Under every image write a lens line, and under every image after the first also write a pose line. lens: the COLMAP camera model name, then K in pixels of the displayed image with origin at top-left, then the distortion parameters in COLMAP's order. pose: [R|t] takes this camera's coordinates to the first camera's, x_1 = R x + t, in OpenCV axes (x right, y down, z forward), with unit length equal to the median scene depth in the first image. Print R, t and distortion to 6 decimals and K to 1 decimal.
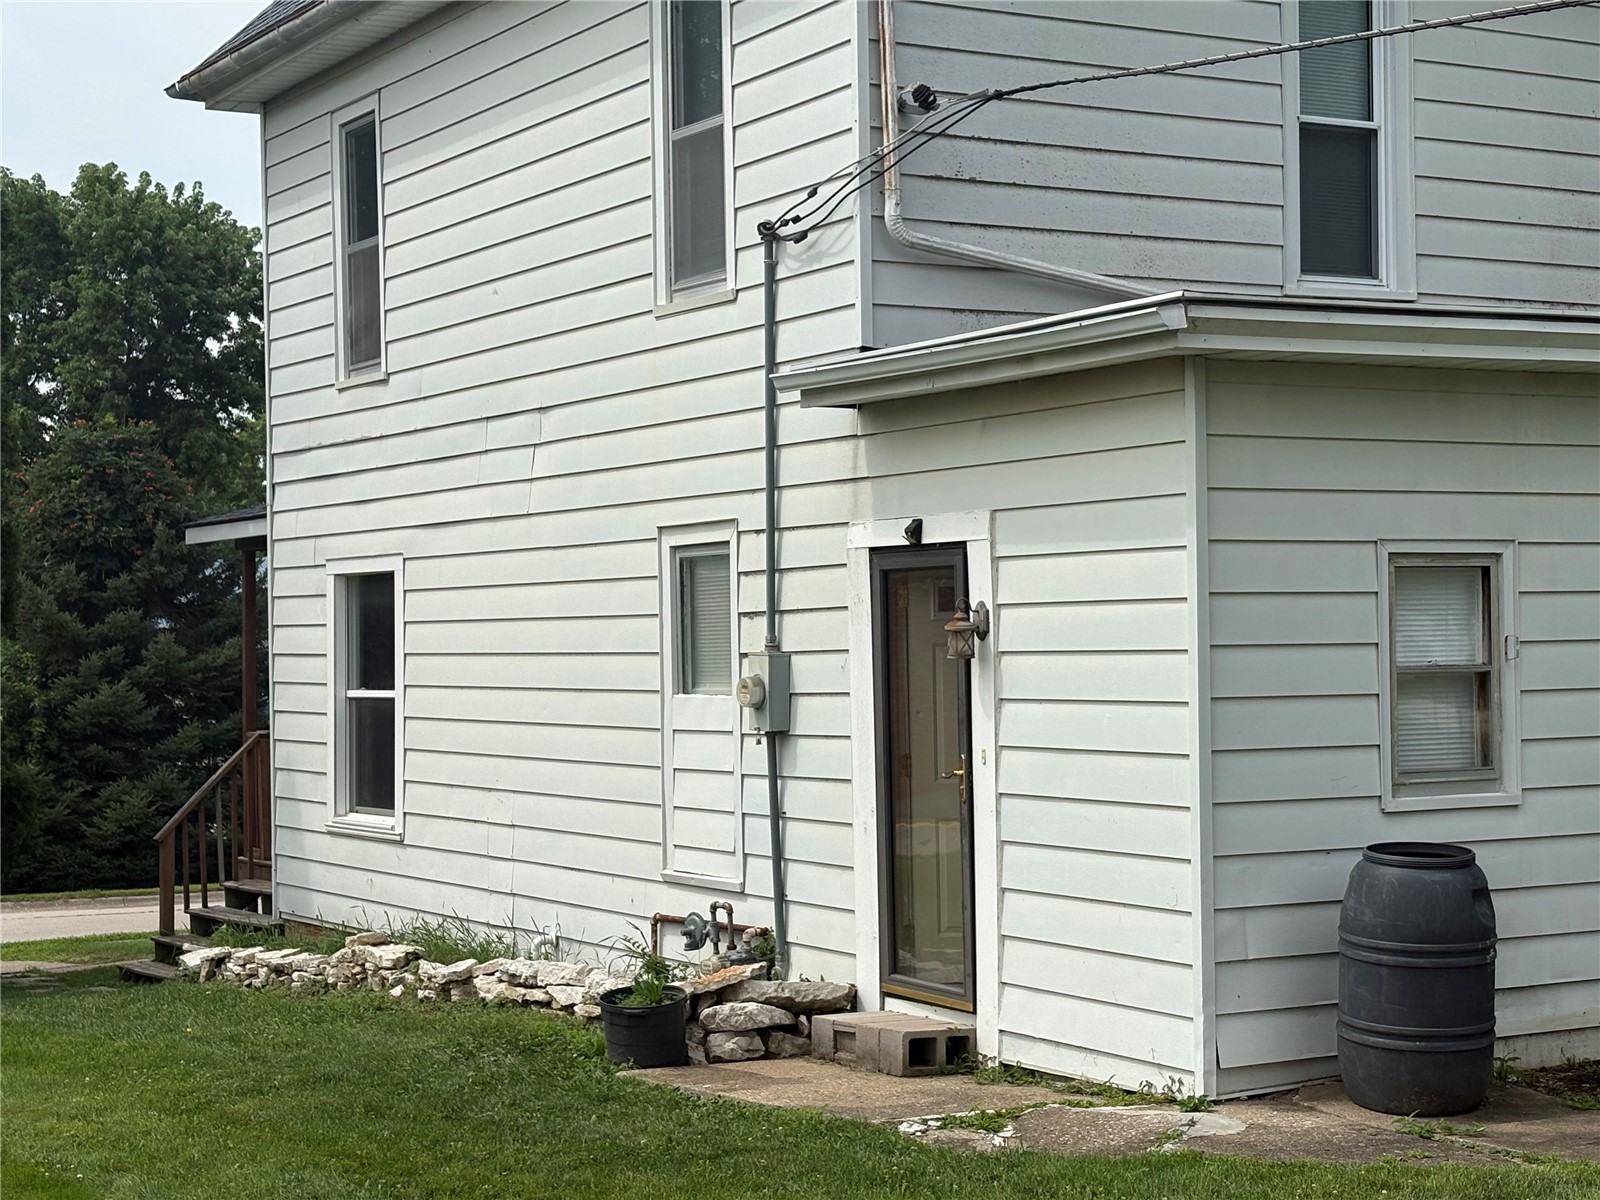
lens RADIAL K [[2698.7, 0, 800.0], [0, 2698.7, 600.0], [0, 0, 1]] dist [0.227868, -0.177883]
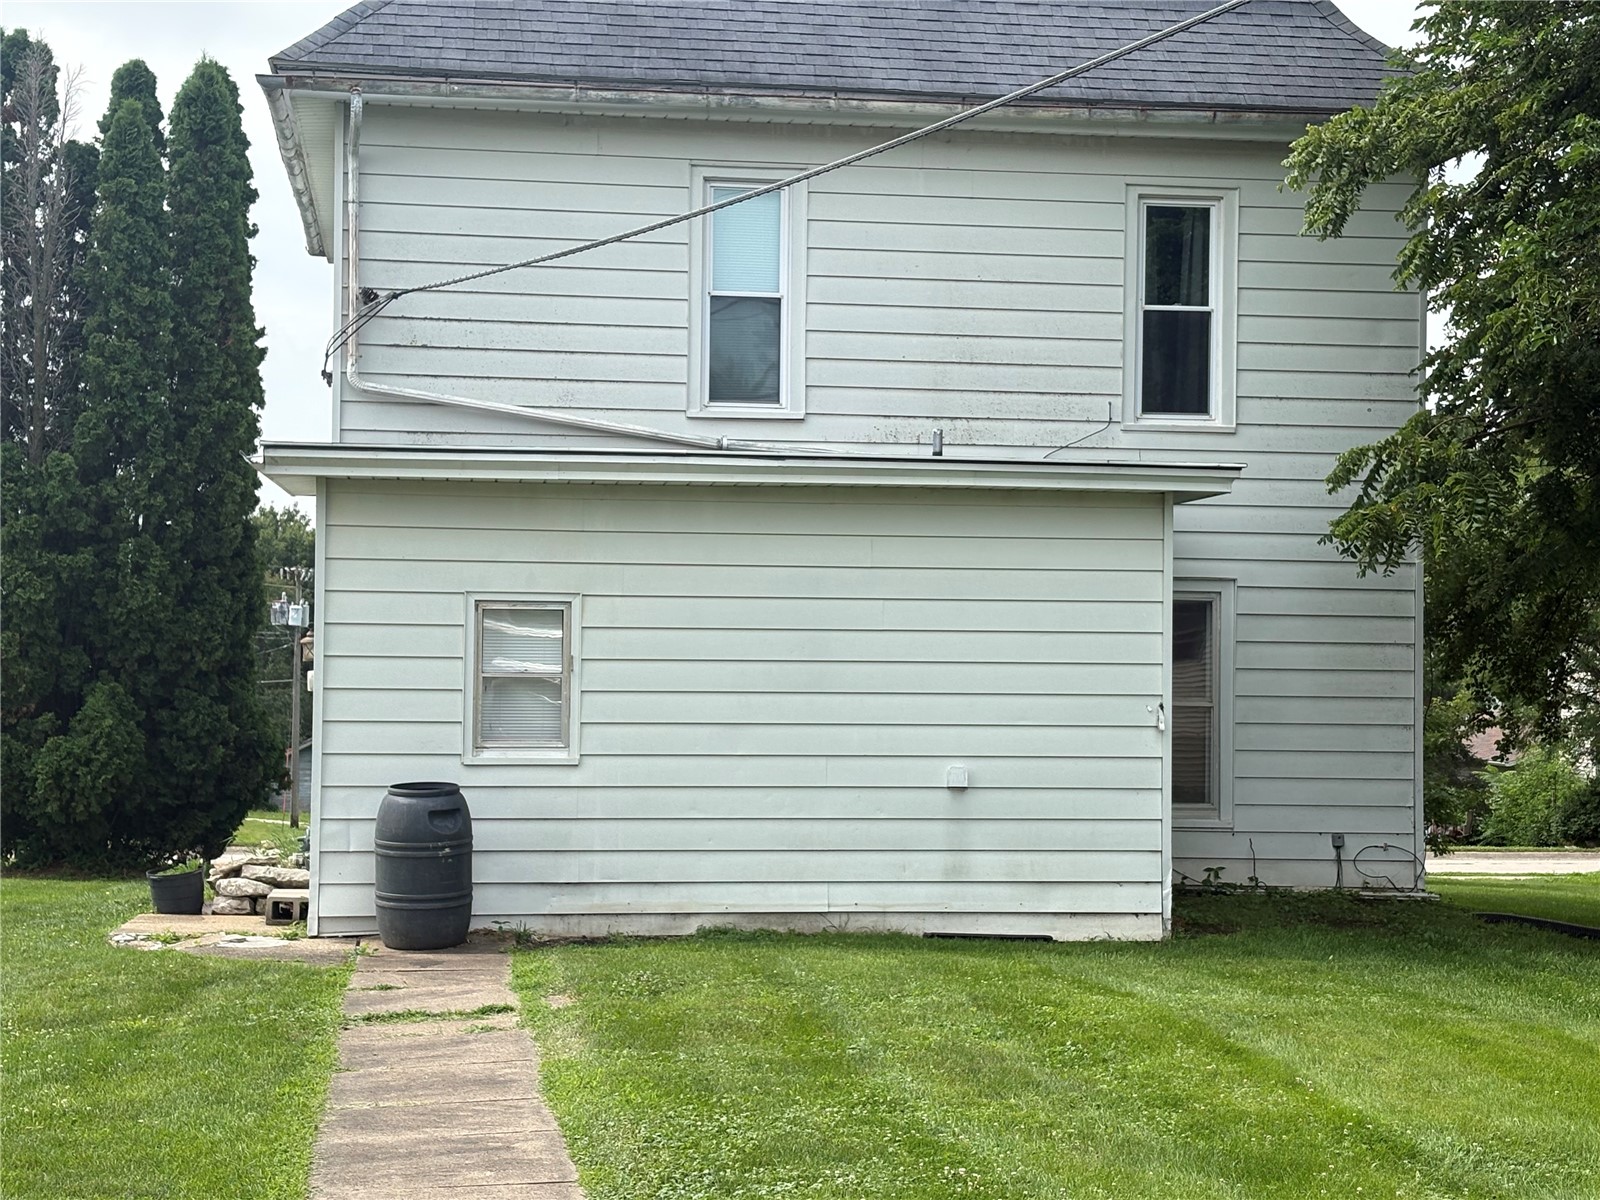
lens RADIAL K [[2698.7, 0, 800.0], [0, 2698.7, 600.0], [0, 0, 1]] dist [0.227868, -0.177883]
pose [[0.920557, 0.020124, -0.390089, 0.924856], [-0.021465, 0.999769, 0.000922, -0.021133], [0.390018, 0.007525, 0.920777, -0.336061]]
